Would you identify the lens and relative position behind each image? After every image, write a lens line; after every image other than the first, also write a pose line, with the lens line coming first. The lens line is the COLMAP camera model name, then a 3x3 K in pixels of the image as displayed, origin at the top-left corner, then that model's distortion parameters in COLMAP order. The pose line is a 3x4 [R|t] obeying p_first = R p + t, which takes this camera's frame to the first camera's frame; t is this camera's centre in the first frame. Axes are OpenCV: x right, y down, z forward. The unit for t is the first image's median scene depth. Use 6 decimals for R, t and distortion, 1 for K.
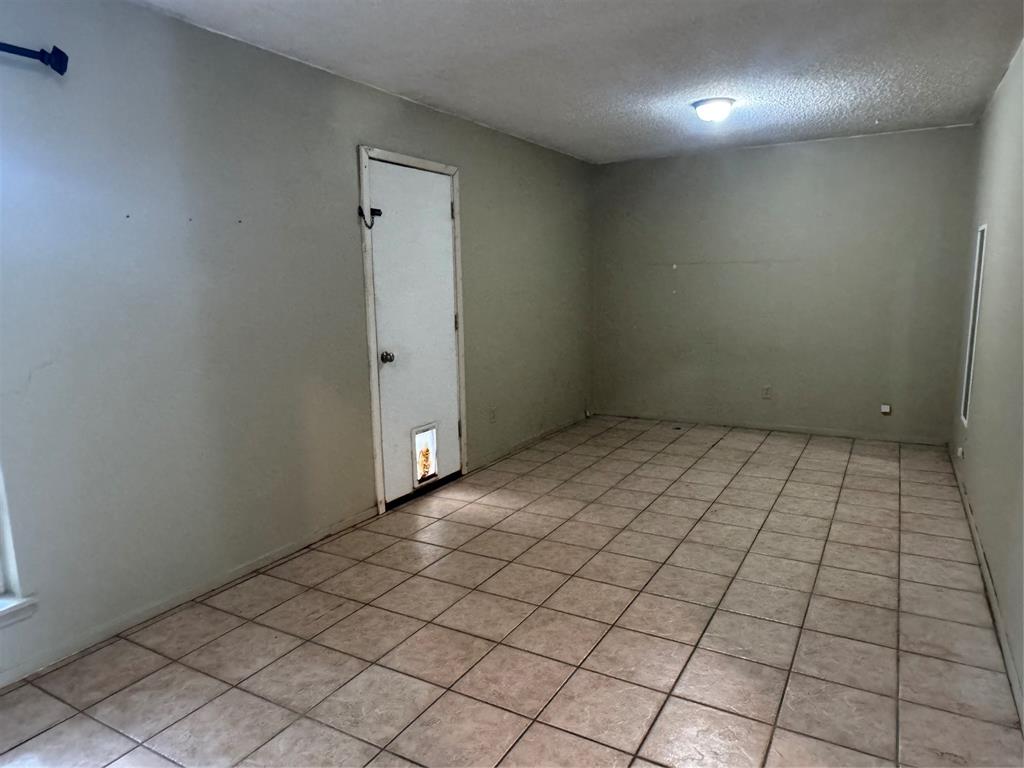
lens RADIAL K [[674.1, 0, 519.8], [0, 674.1, 385.8], [0, 0, 1]] dist [-0.000148, 0.009253]
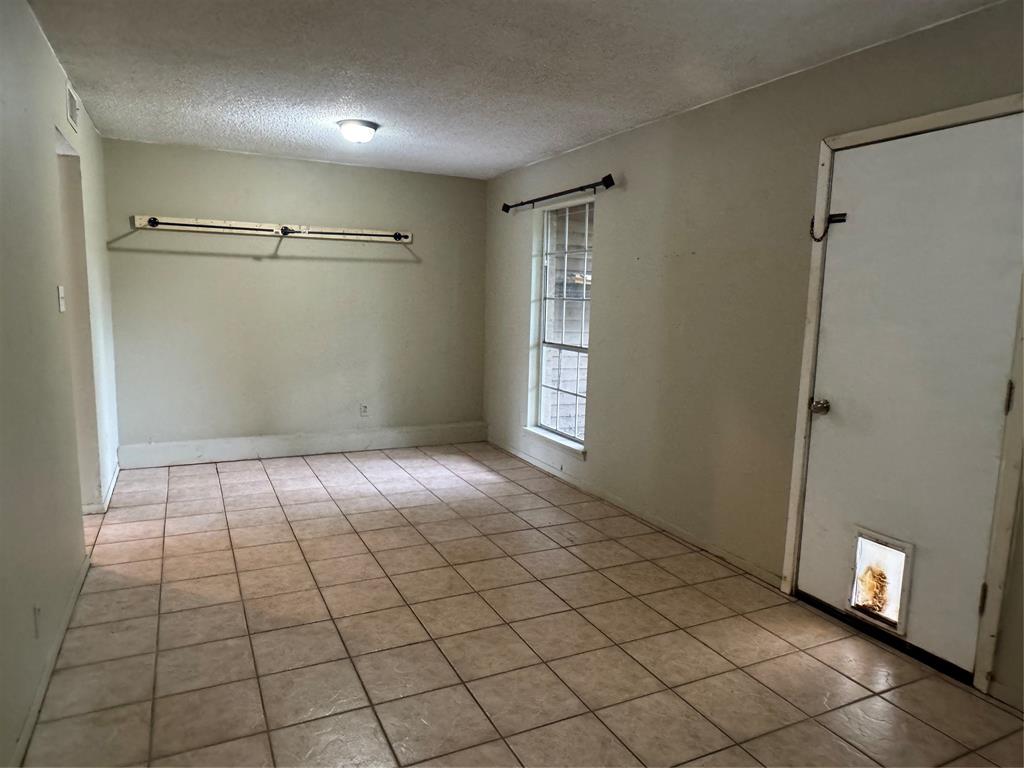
lens RADIAL K [[674.1, 0, 519.0], [0, 674.1, 384.9], [0, 0, 1]] dist [-0.000148, 0.009253]
pose [[-0.566791, 0.107392, -0.816832, 0.706807], [-0.146696, 0.962468, 0.228331, -0.218177], [0.810696, 0.249242, -0.529765, 1.282802]]
